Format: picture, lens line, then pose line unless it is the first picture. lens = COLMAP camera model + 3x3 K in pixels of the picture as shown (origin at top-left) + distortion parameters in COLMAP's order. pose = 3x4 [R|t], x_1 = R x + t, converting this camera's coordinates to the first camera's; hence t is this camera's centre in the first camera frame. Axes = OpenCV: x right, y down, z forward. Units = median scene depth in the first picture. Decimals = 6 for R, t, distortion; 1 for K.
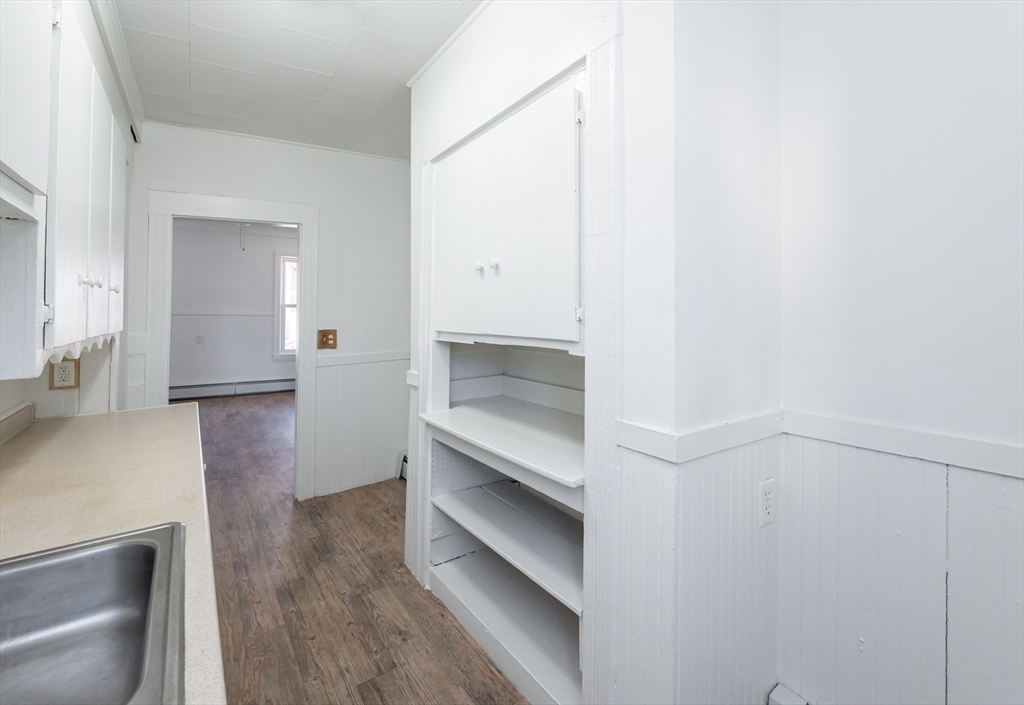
lens RADIAL K [[469.9, 0, 511.9], [0, 469.9, 352.9], [0, 0, 1]] dist [0.000022, -0.000002]
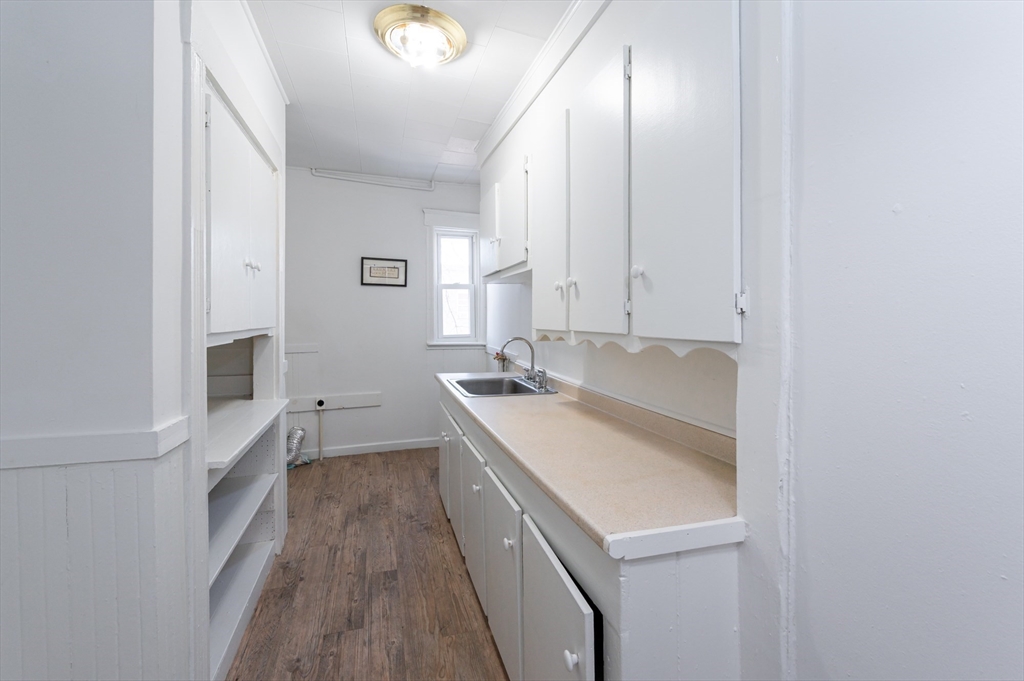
lens RADIAL K [[420.7, 0, 508.6], [0, 420.7, 333.1], [0, 0, 1]] dist [0.001772, 0.000393]
pose [[-0.955949, -0.003996, 0.293506, -0.932654], [0.032723, 0.992224, 0.120085, -0.120001], [-0.291704, 0.124400, -0.948385, 1.711892]]
